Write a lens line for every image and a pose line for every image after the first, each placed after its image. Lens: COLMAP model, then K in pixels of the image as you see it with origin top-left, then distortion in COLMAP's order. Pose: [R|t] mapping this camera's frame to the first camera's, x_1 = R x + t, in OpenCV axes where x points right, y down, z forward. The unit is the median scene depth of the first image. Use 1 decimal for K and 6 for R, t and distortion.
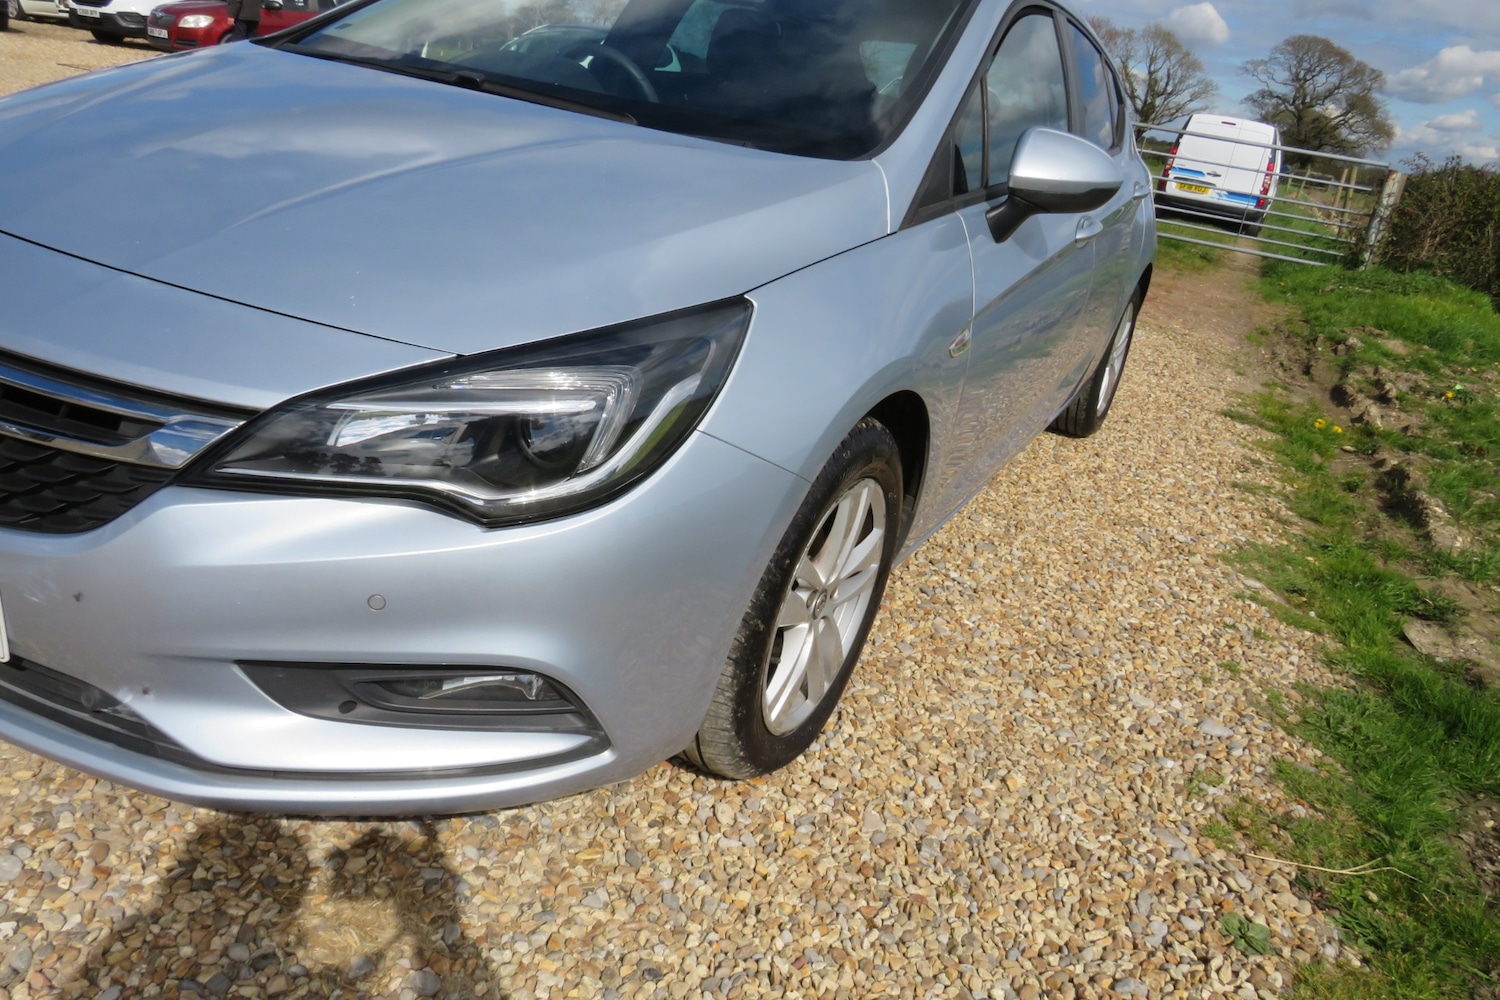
lens RADIAL K [[1046.9, 0, 735.0], [0, 1046.9, 498.1], [0, 0, 1]] dist [-0.028723, 0.010739]
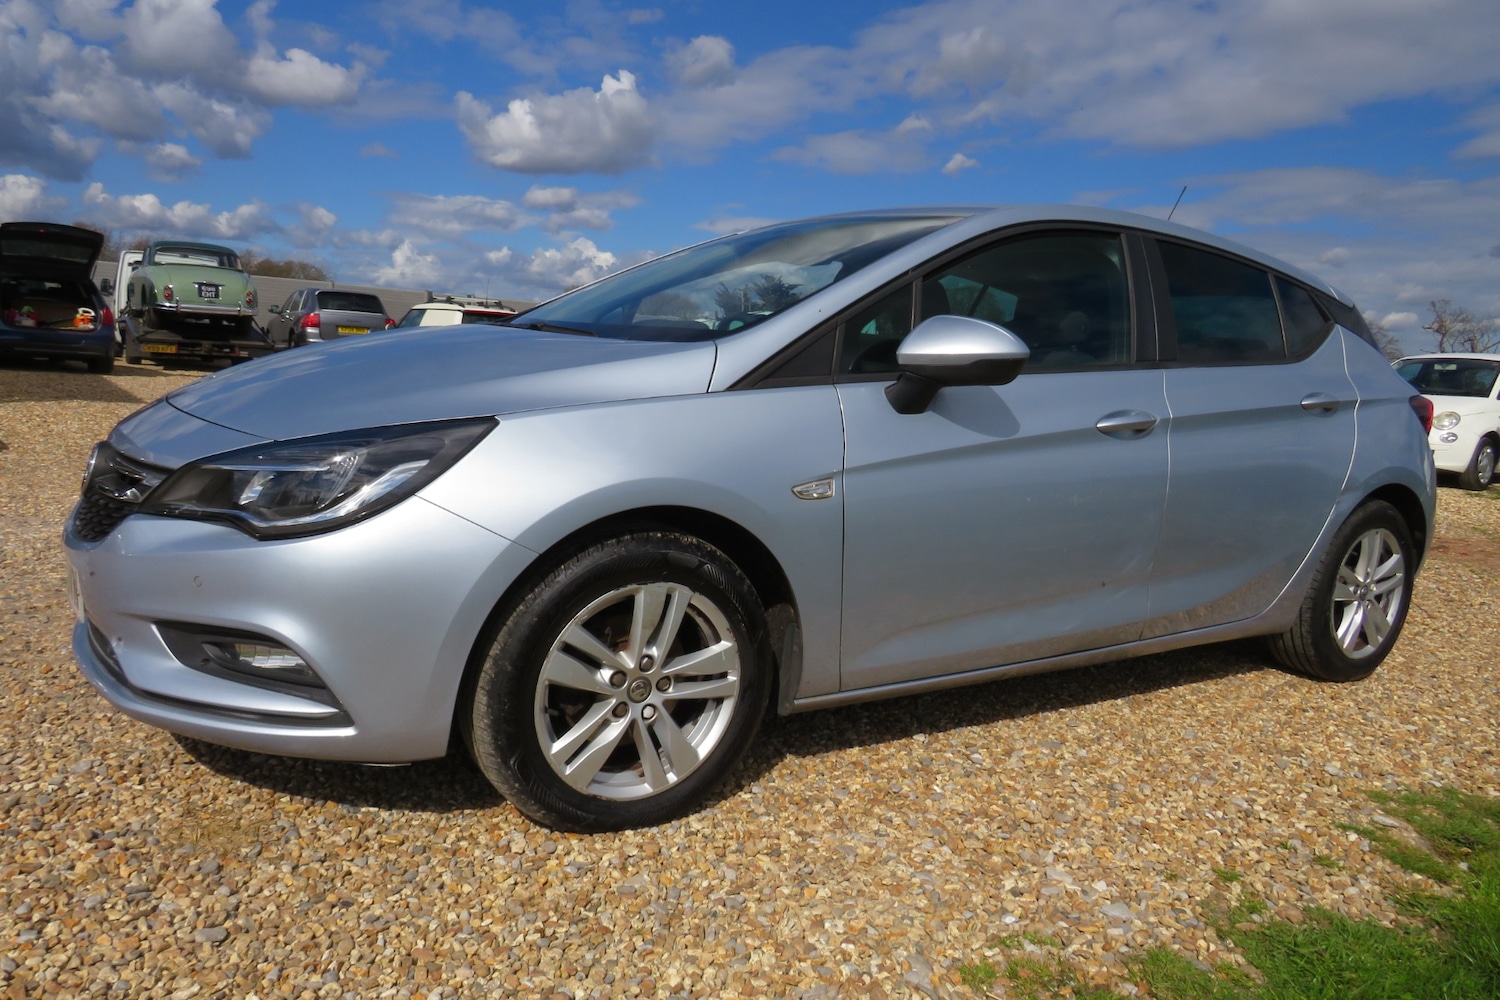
lens RADIAL K [[1046.9, 0, 734.7], [0, 1046.9, 500.0], [0, 0, 1]] dist [-0.028723, 0.010739]
pose [[0.869028, -0.026562, -0.494050, 0.689912], [-0.120306, 0.957243, -0.263082, 0.174737], [0.479913, 0.288063, 0.828675, 0.003427]]
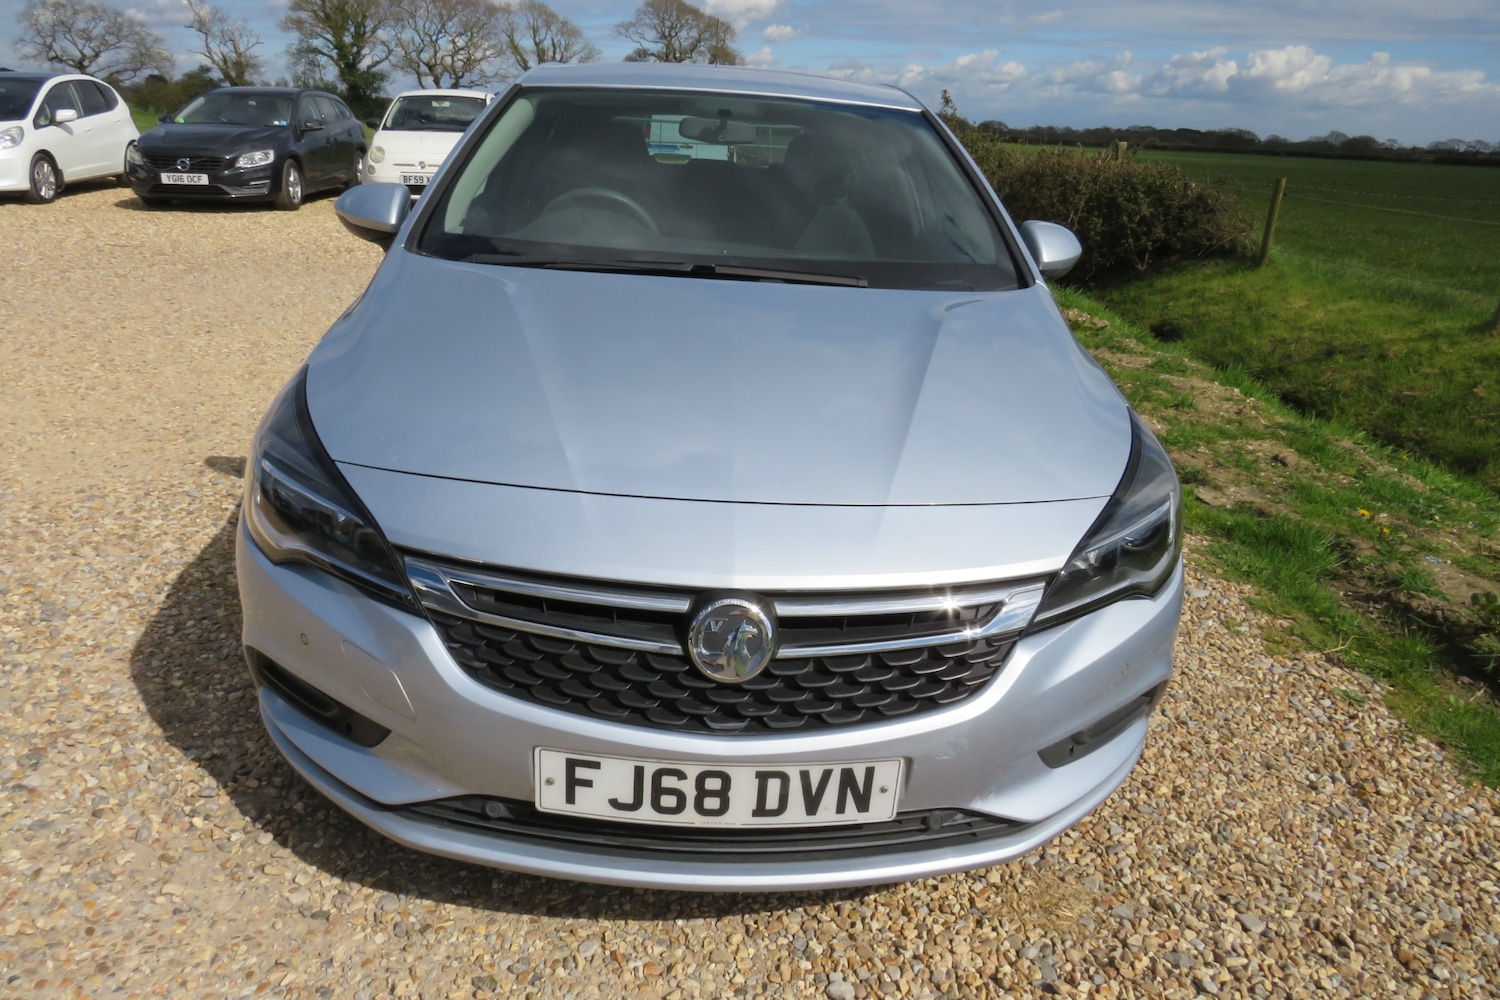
lens RADIAL K [[1046.9, 0, 729.3], [0, 1046.9, 496.9], [0, 0, 1]] dist [-0.028723, 0.010739]
pose [[0.857054, -0.276054, 0.435032, -0.810205], [0.268541, 0.959933, 0.080086, -0.235551], [-0.439710, 0.048186, 0.896846, -0.063468]]
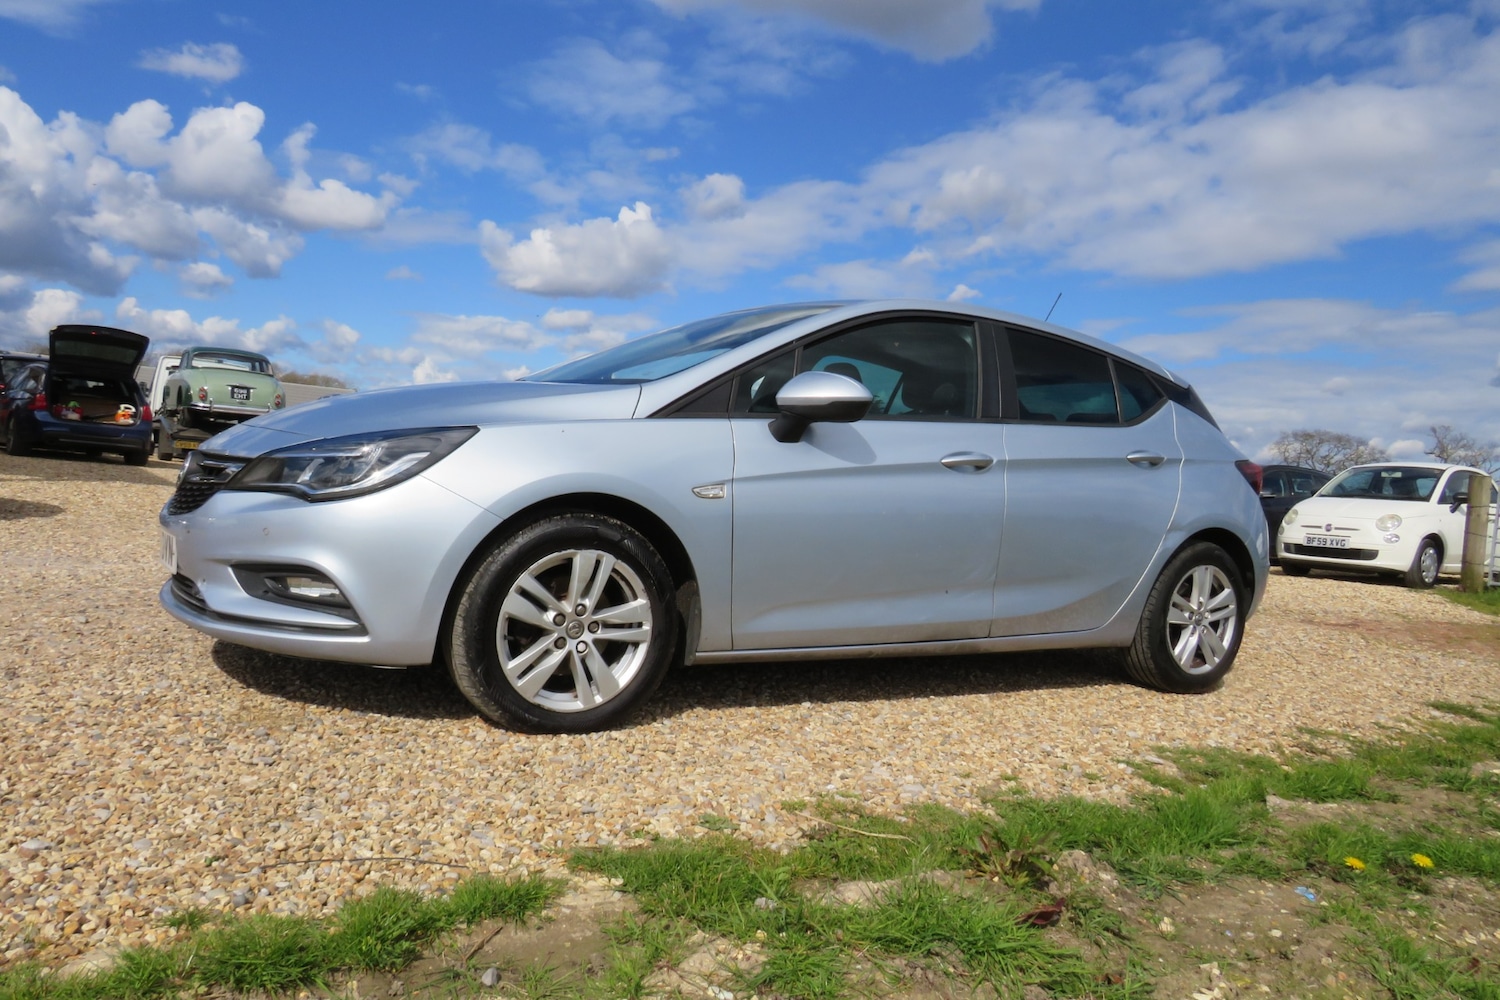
lens RADIAL K [[1046.9, 0, 734.5], [0, 1046.9, 494.8], [0, 0, 1]] dist [-0.028723, 0.010739]
pose [[0.865145, -0.072132, -0.496307, 1.005655], [-0.137478, 0.917587, -0.373007, 0.433053], [0.482310, 0.390937, 0.783929, -0.216346]]
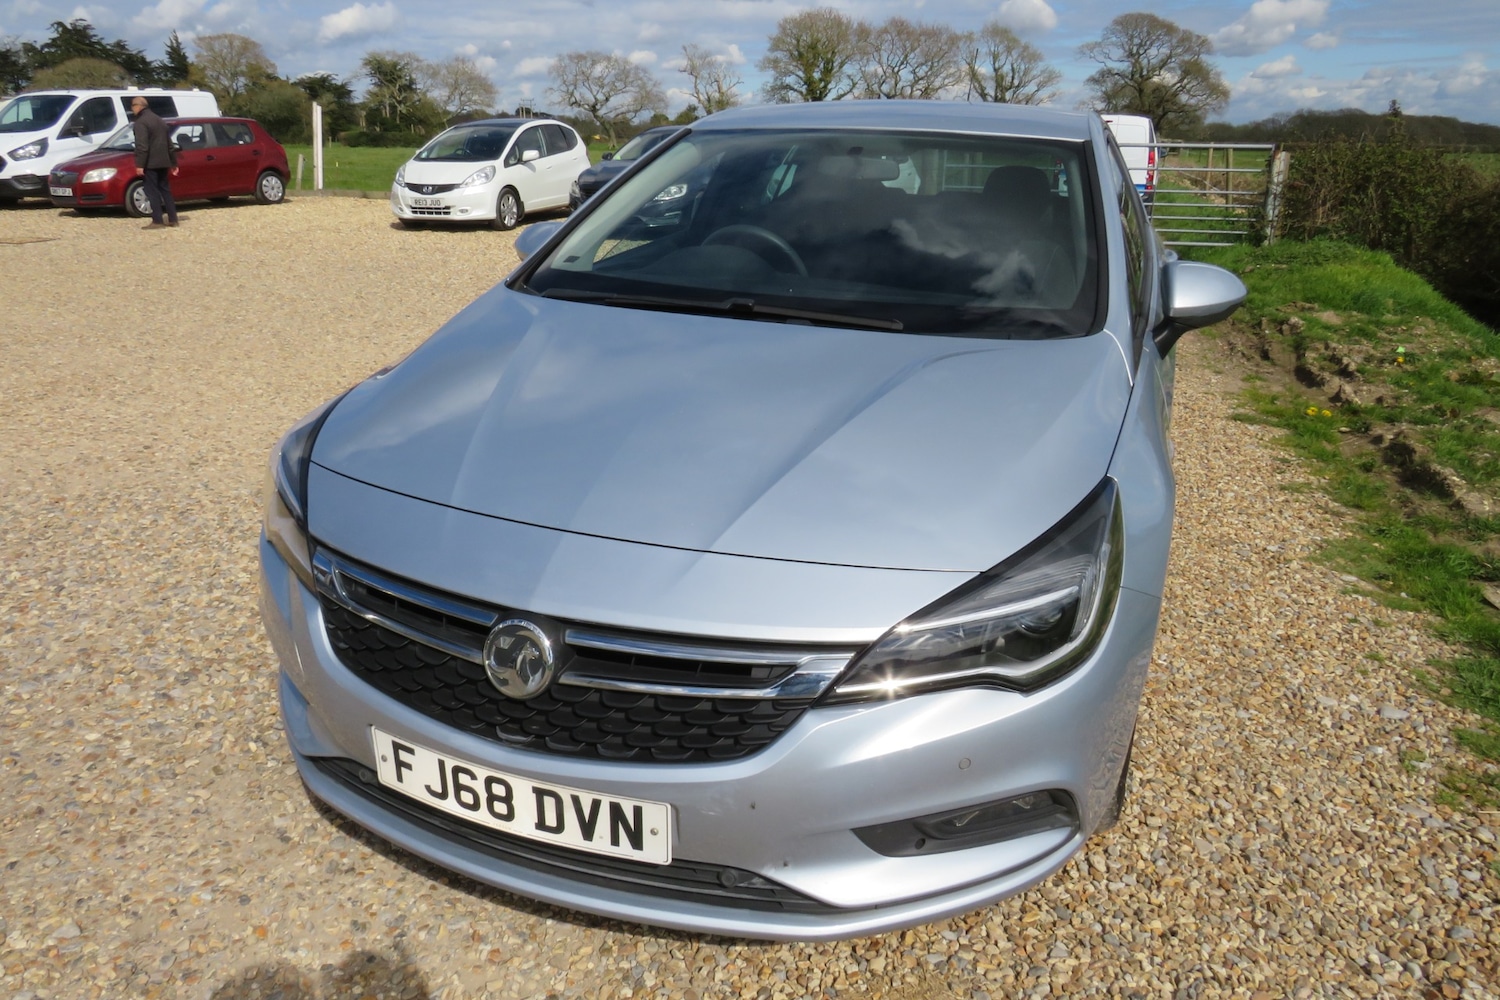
lens RADIAL K [[1046.9, 0, 734.8], [0, 1046.9, 494.1], [0, 0, 1]] dist [-0.028723, 0.010739]
pose [[0.981953, -0.174538, 0.072834, -0.383922], [0.177298, 0.983595, -0.033272, -0.144230], [-0.065832, 0.045585, 0.996789, -0.200775]]
